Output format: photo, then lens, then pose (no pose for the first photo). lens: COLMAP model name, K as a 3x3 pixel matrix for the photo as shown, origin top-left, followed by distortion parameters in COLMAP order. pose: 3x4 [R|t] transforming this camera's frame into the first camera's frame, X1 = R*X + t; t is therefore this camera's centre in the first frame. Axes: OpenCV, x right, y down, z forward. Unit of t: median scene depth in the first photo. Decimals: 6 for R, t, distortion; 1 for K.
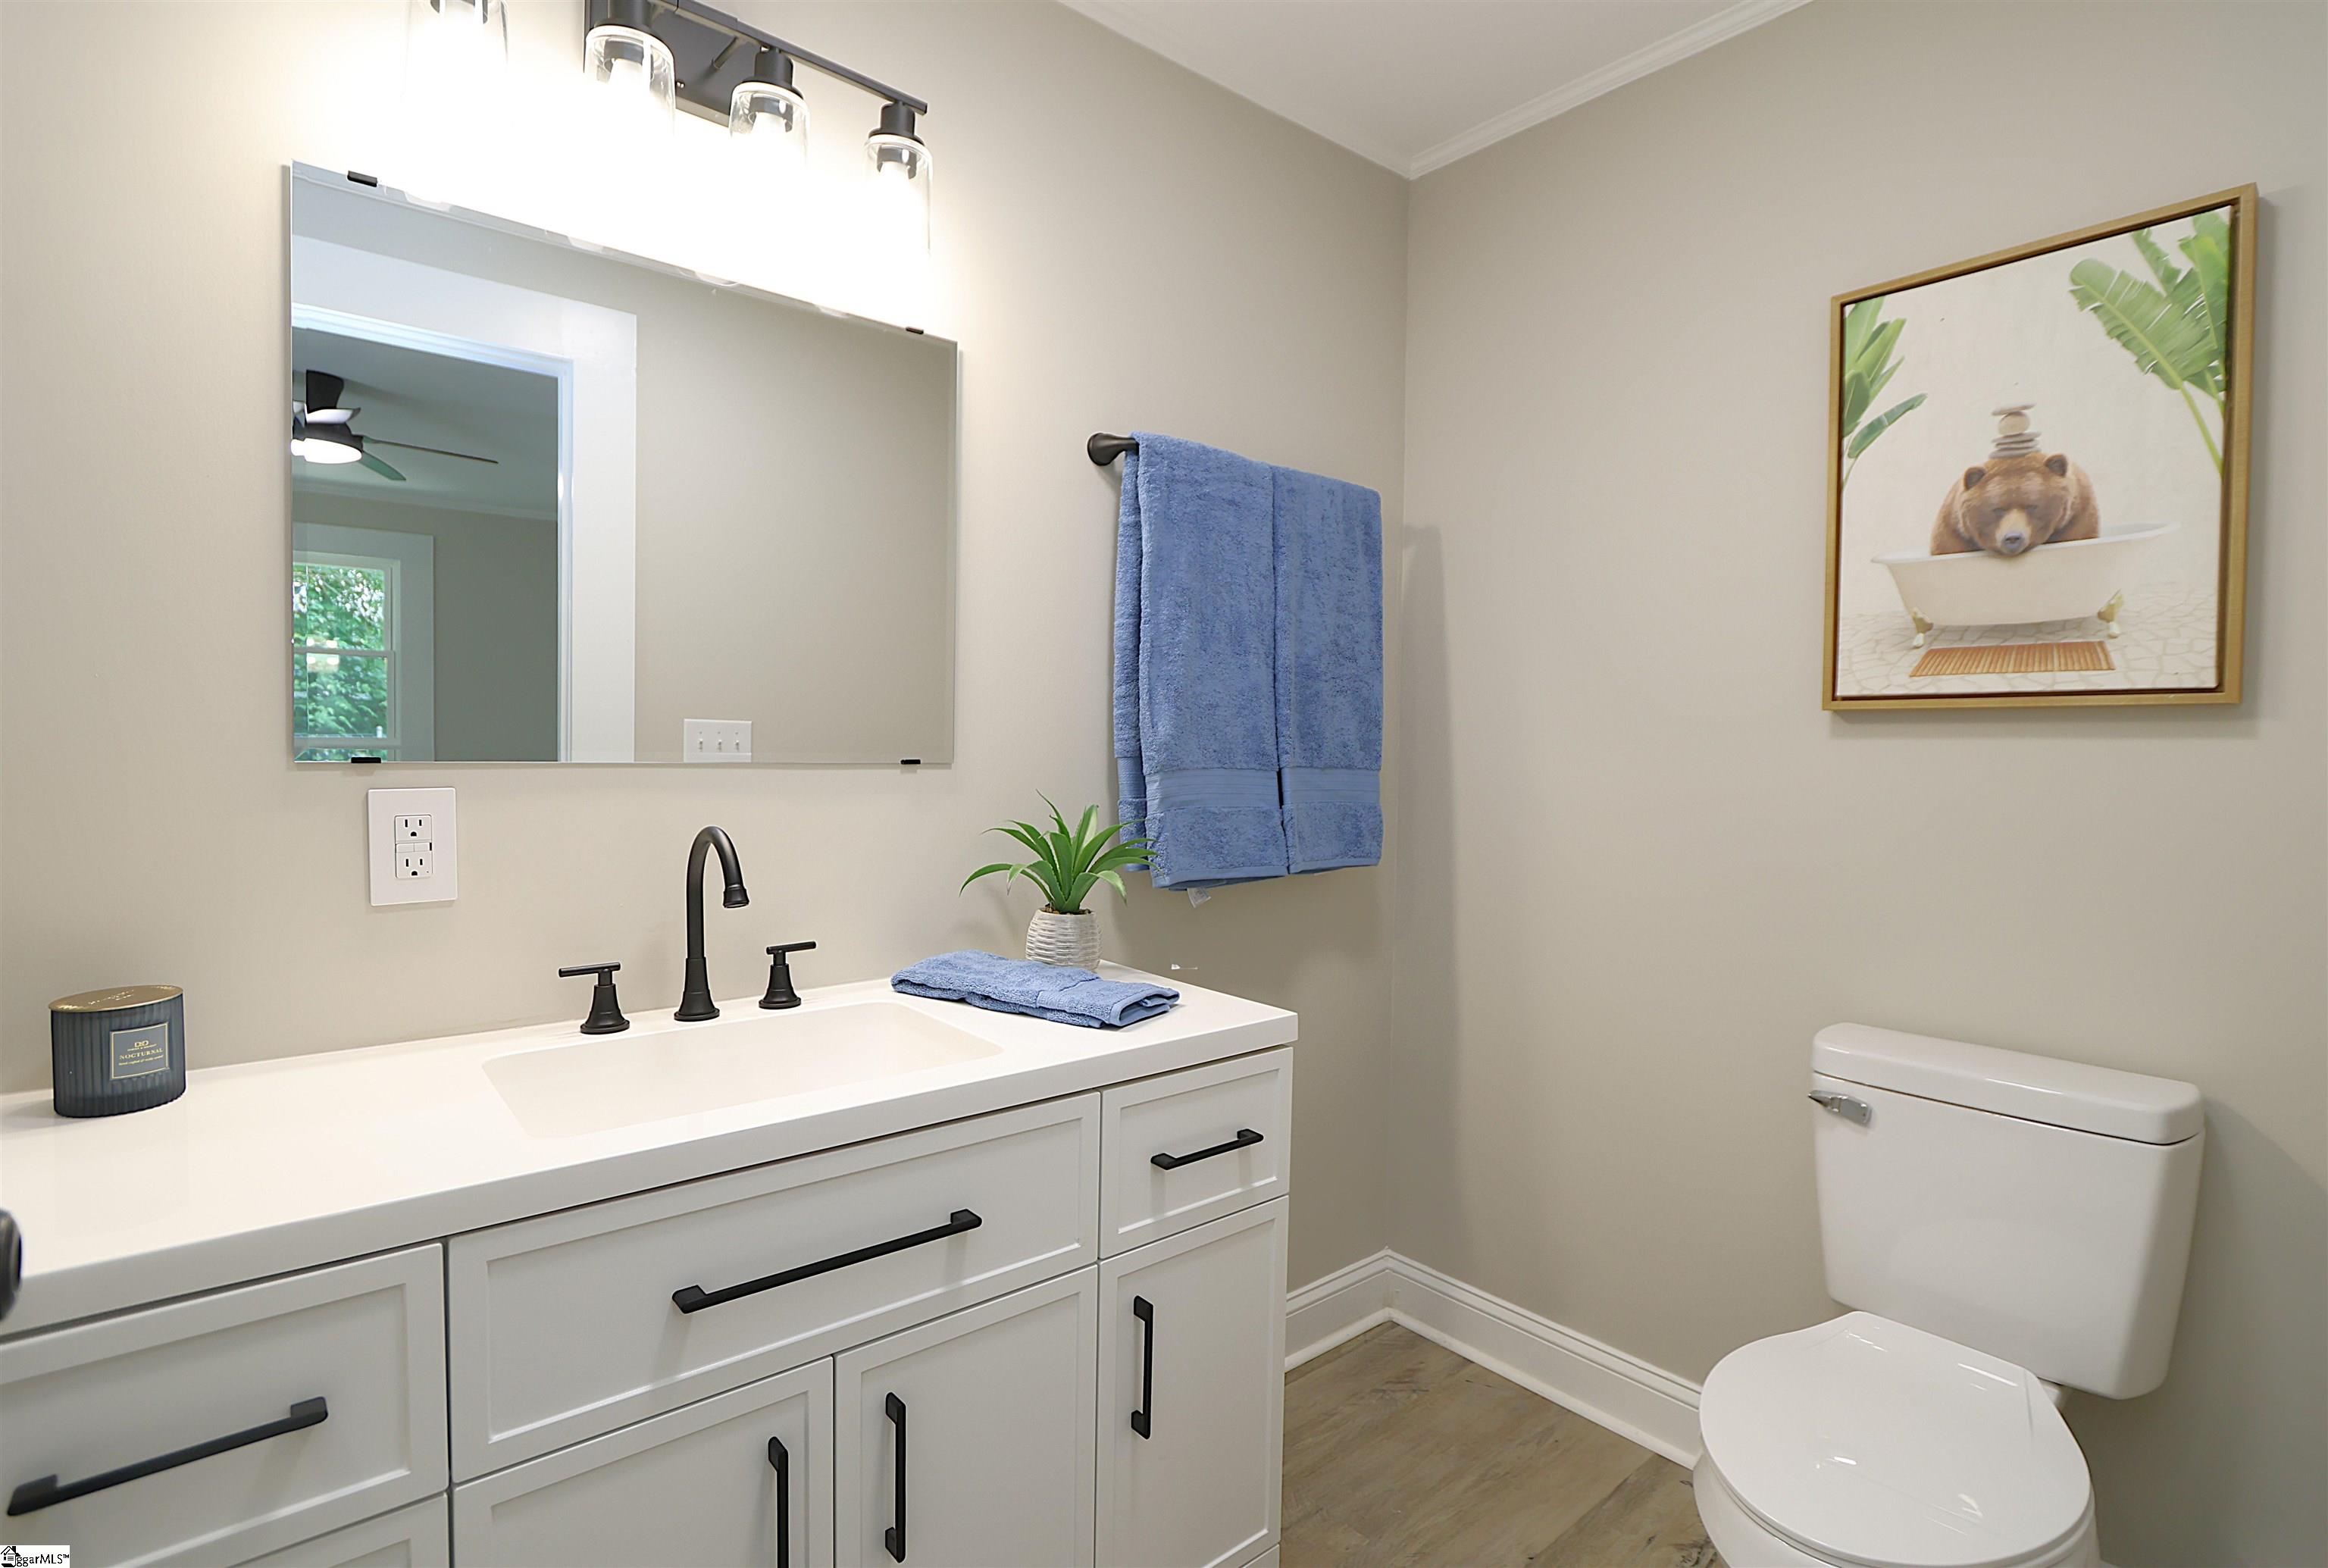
lens RADIAL K [[1115.9, 0, 1162.0], [0, 1115.9, 775.9], [0, 0, 1]] dist [-0.017858, 0.000135]
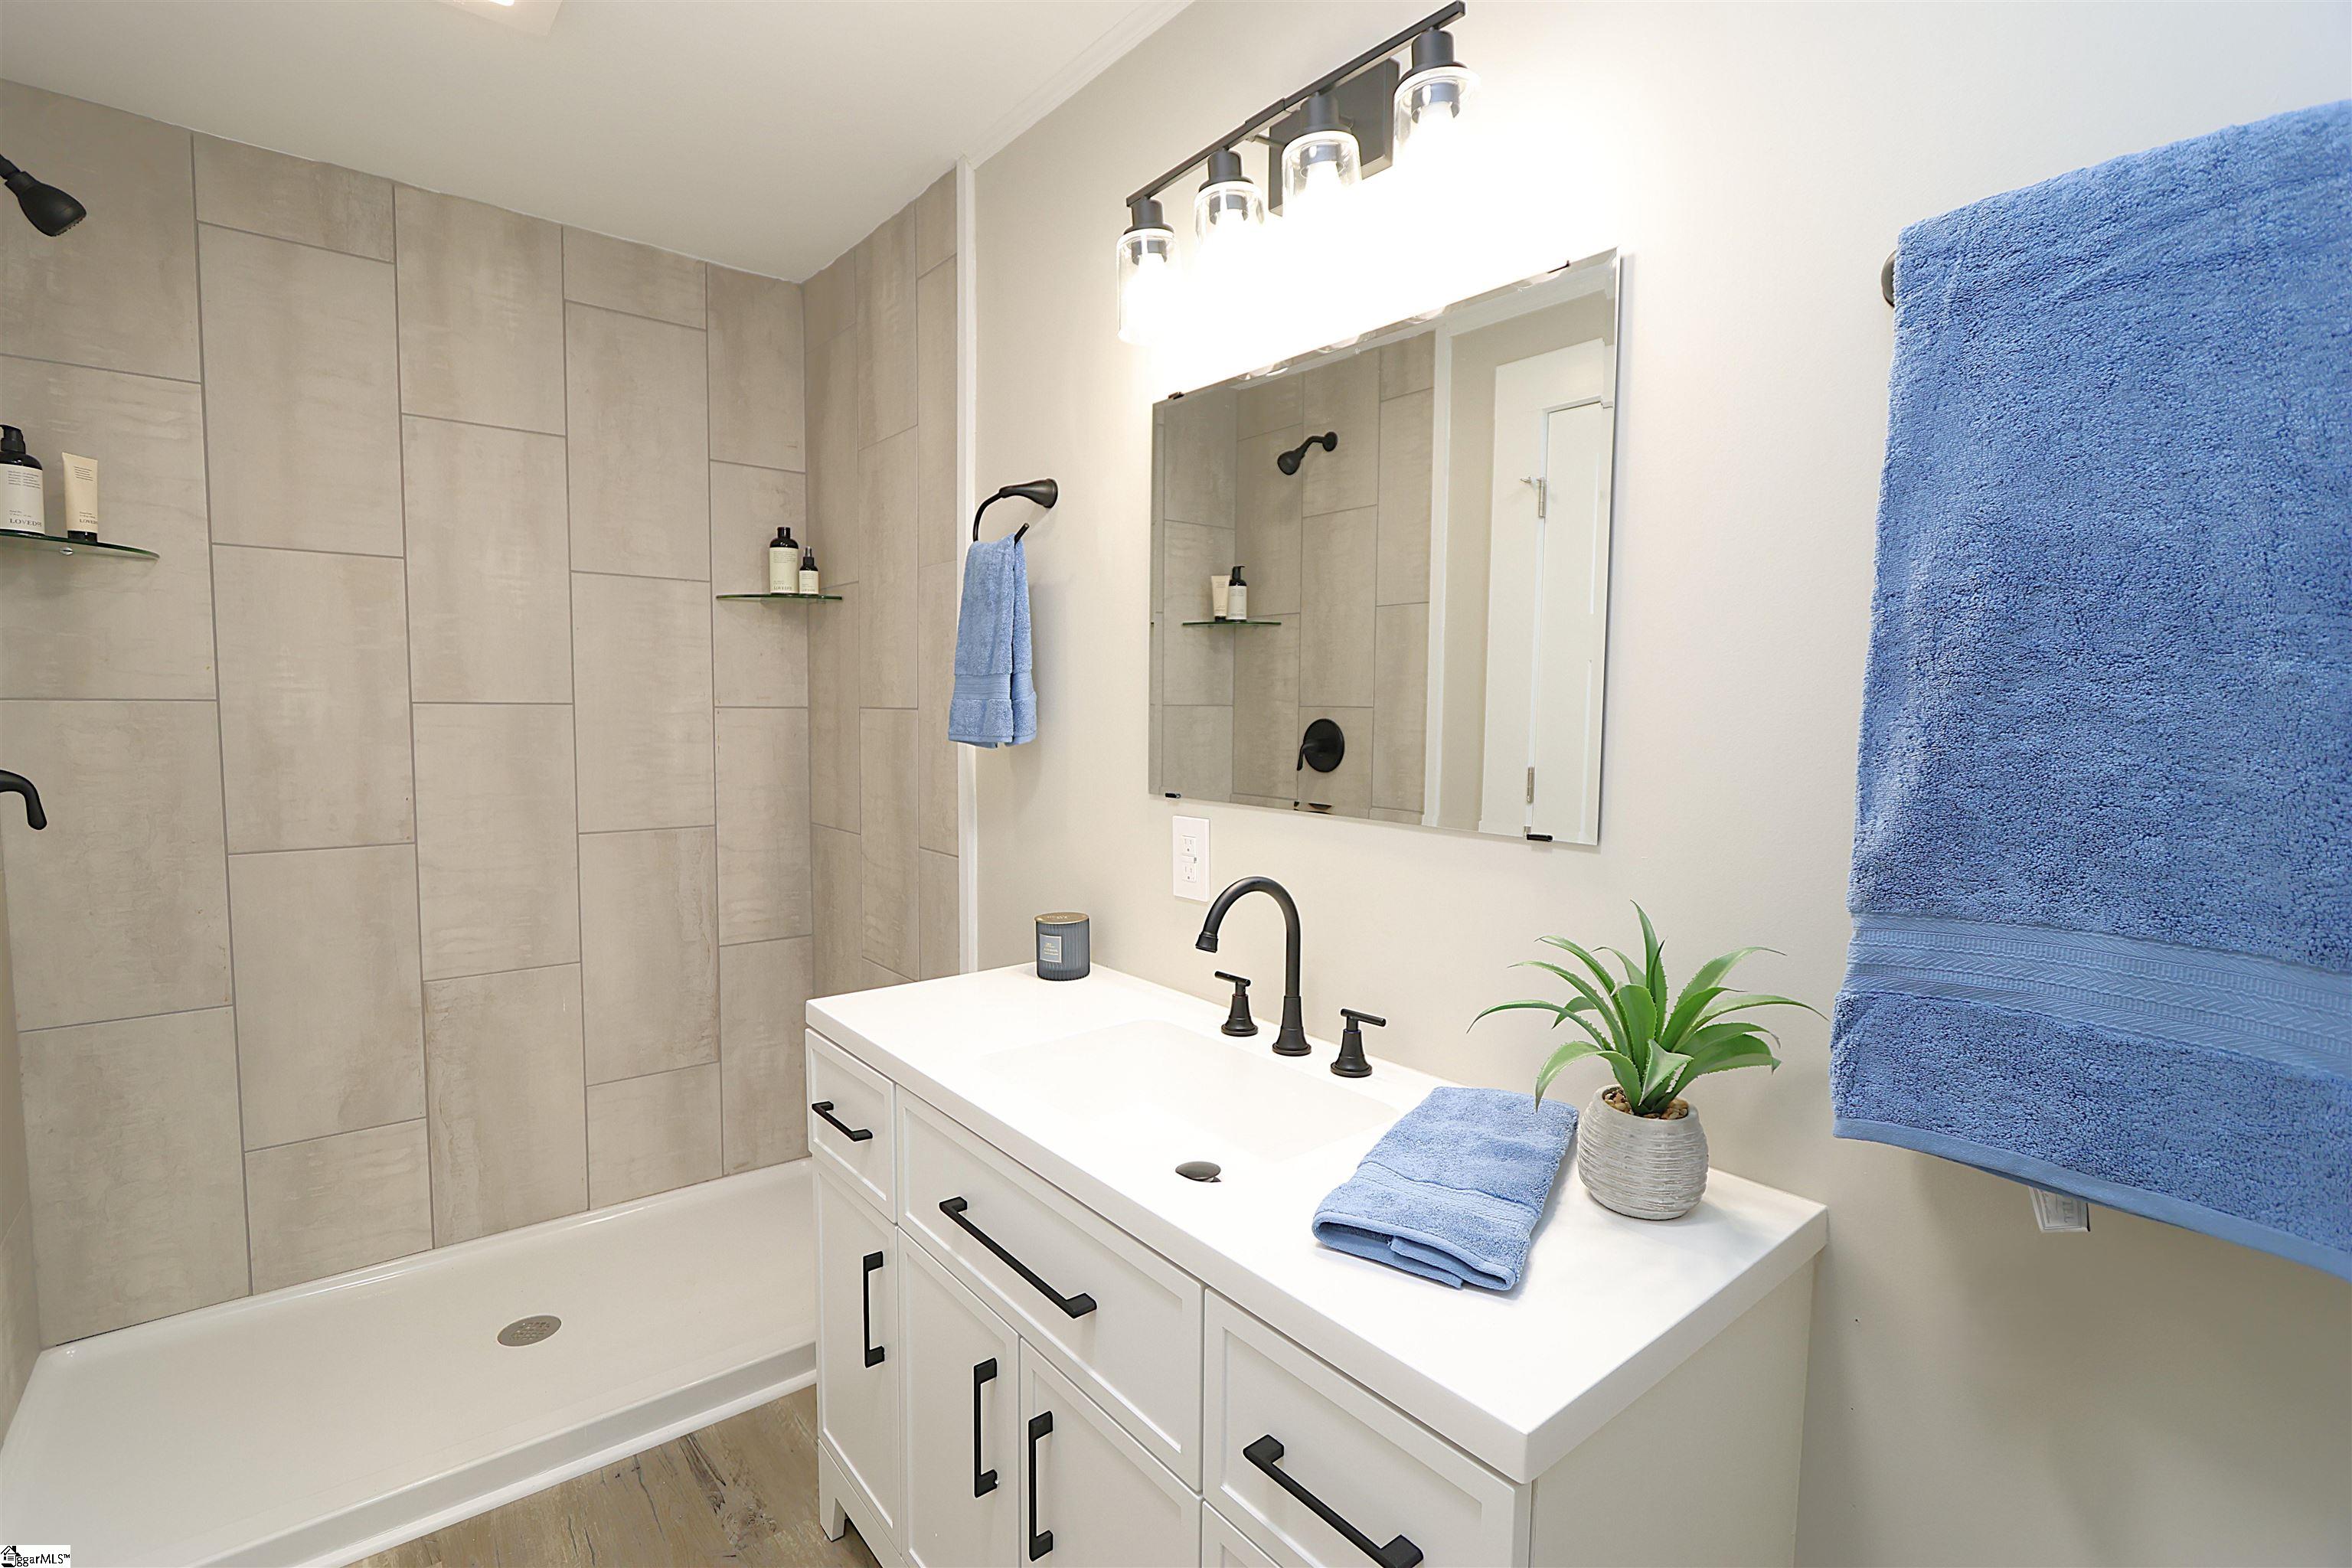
lens RADIAL K [[1077.0, 0, 1175.4], [0, 1077.0, 788.1], [0, 0, 1]] dist [-0.019534, 0.003712]
pose [[-0.014293, 0.057444, -0.998246, 0.576156], [-0.050939, 0.997010, 0.058102, -0.086374], [0.998600, 0.051680, -0.011324, 0.846272]]
